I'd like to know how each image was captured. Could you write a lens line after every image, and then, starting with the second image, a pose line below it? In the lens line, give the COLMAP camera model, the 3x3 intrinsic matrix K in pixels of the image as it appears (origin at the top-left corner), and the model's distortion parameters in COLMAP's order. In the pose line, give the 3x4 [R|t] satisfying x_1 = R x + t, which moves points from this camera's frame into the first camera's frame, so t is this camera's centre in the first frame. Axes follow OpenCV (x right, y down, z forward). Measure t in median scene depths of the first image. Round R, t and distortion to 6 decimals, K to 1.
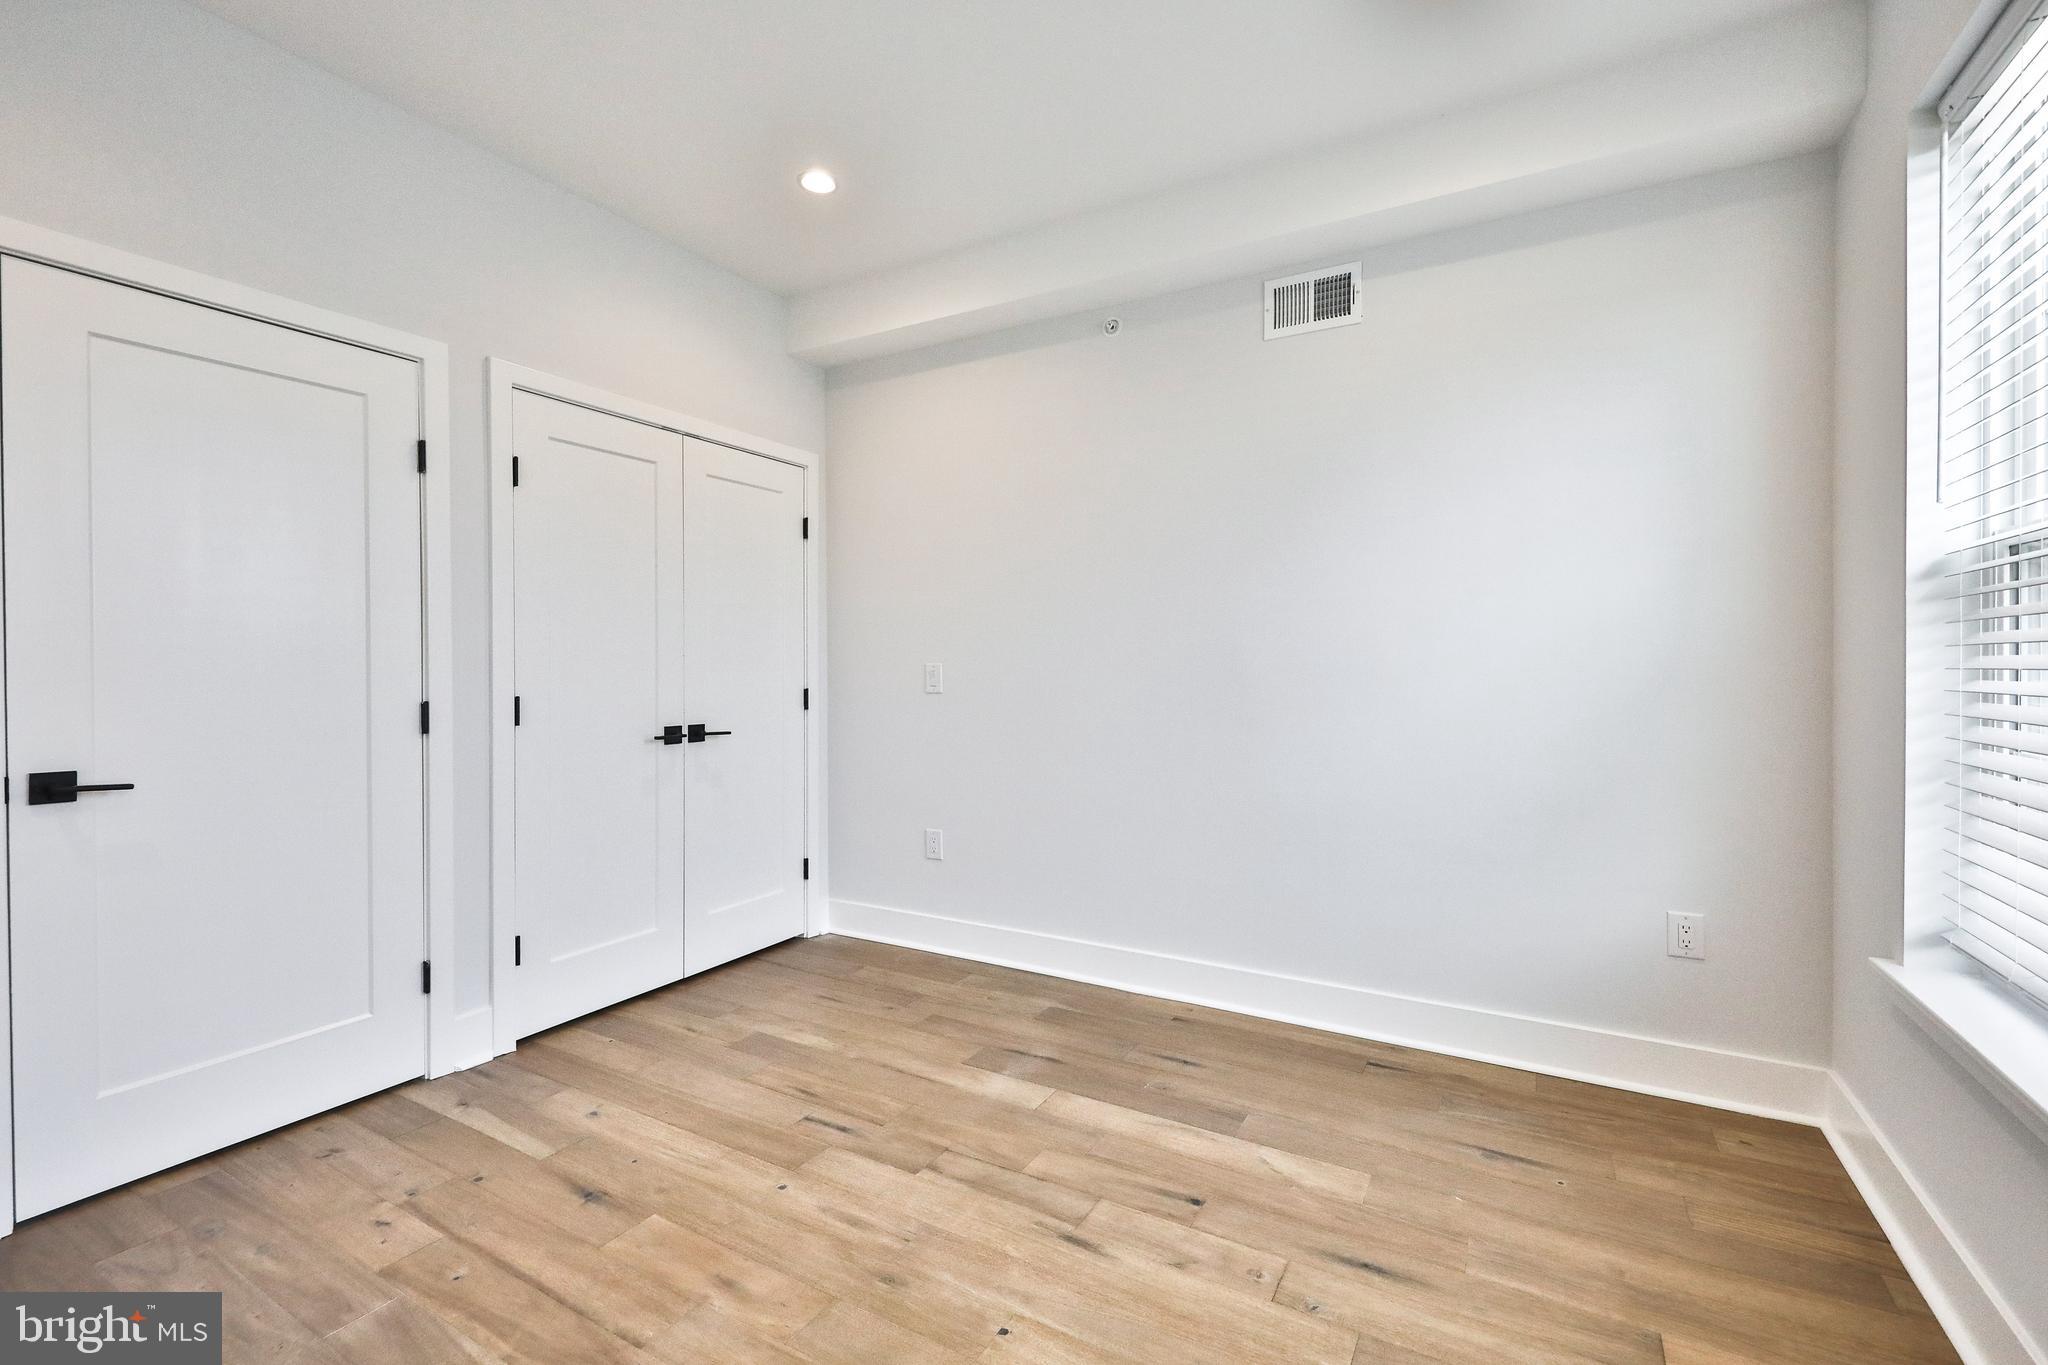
lens RADIAL K [[859.3, 0, 1035.4], [0, 859.3, 671.0], [0, 0, 1]] dist [0.016387, -0.008867]
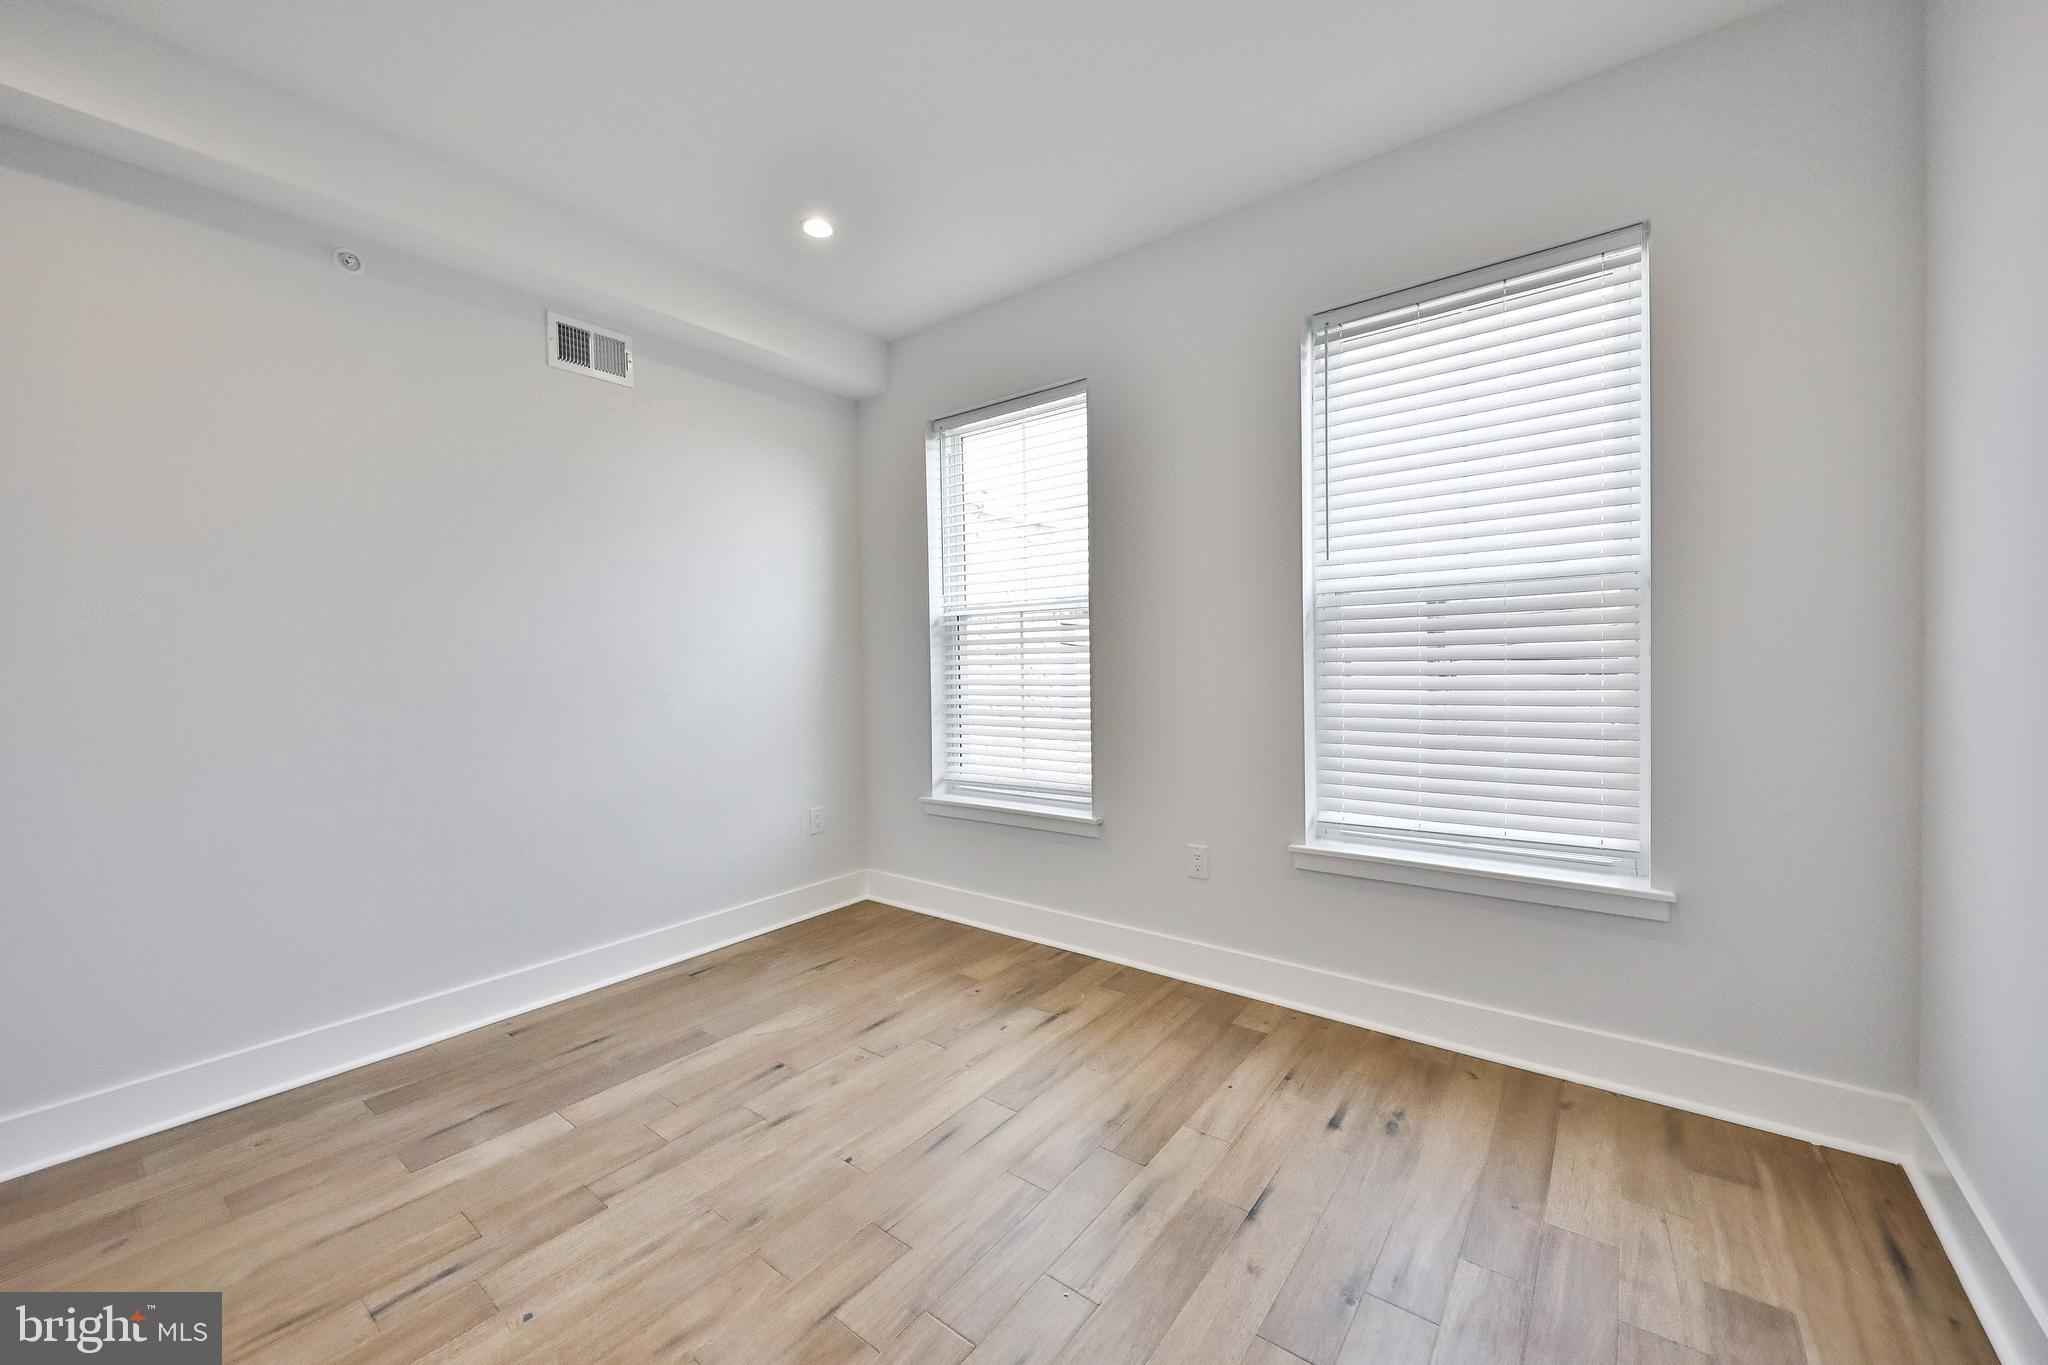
lens RADIAL K [[796.1, 0, 1049.7], [0, 796.1, 668.9], [0, 0, 1]] dist [-0.000504, -0.000383]
pose [[0.118425, -0.011309, 0.992899, -0.881565], [0.024211, 0.999671, 0.008498, -0.002326], [-0.992668, 0.023033, 0.118660, 0.378075]]
